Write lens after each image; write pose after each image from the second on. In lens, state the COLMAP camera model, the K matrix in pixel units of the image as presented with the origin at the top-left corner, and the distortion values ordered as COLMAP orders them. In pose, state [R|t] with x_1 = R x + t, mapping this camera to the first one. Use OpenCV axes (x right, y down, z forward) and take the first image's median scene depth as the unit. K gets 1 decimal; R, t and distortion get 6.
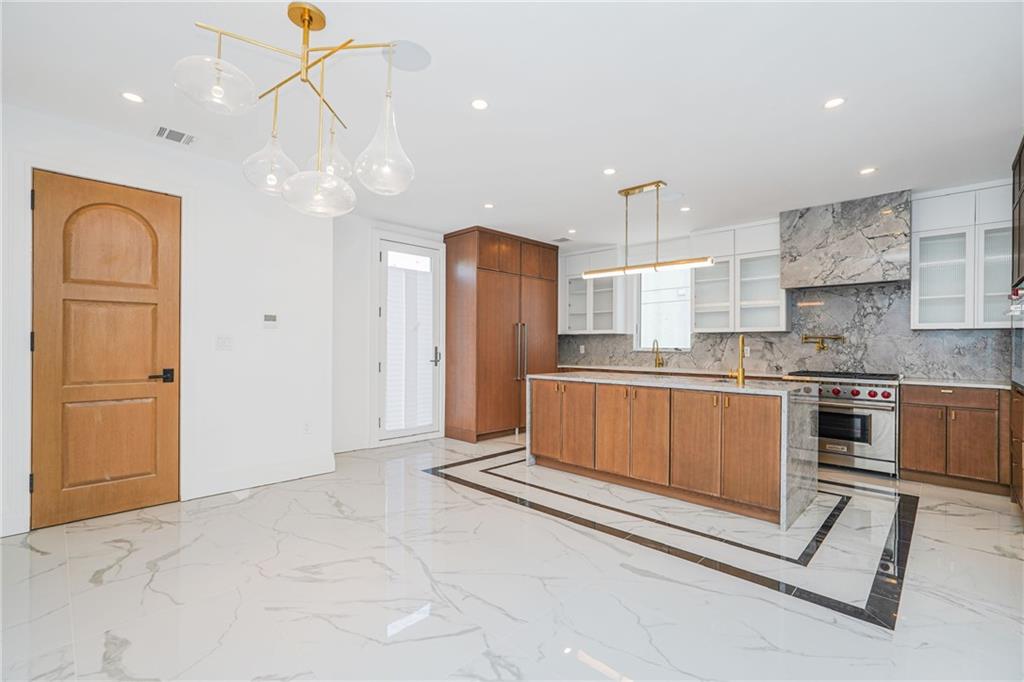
lens RADIAL K [[452.4, 0, 510.4], [0, 452.4, 351.6], [0, 0, 1]] dist [-0.008397, 0.002958]
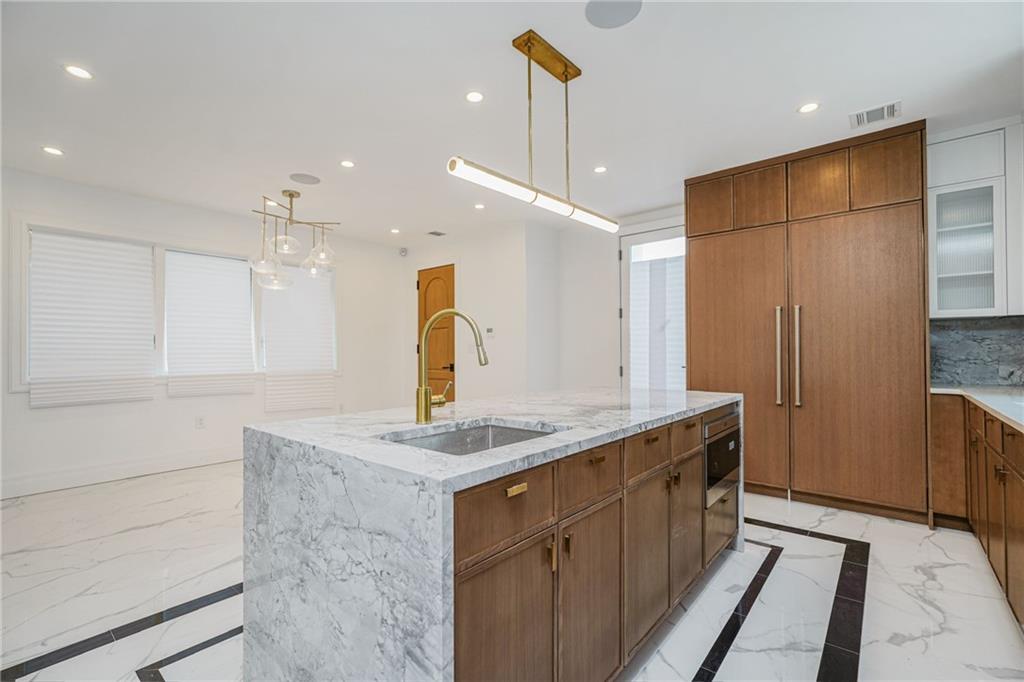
lens RADIAL K [[452.4, 0, 511.6], [0, 452.4, 345.7], [0, 0, 1]] dist [-0.008397, 0.002958]
pose [[0.071862, -0.021422, -0.997185, 0.738242], [-0.008342, 0.999721, -0.022077, 0.003335], [0.997380, 0.009905, 0.071663, 0.807554]]
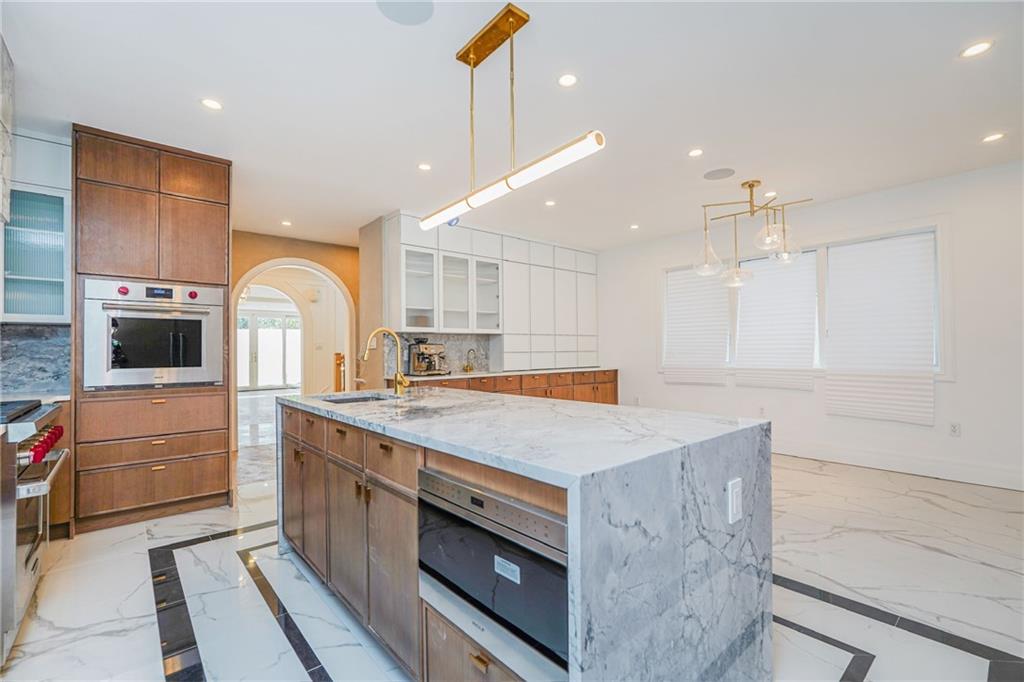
lens RADIAL K [[452.4, 0, 516.1], [0, 452.4, 346.3], [0, 0, 1]] dist [-0.008397, 0.002958]
pose [[-0.997624, 0.002478, 0.068849, 0.203924], [0.002890, 0.999979, 0.005885, -0.010216], [-0.068833, 0.006070, -0.997610, 1.336743]]
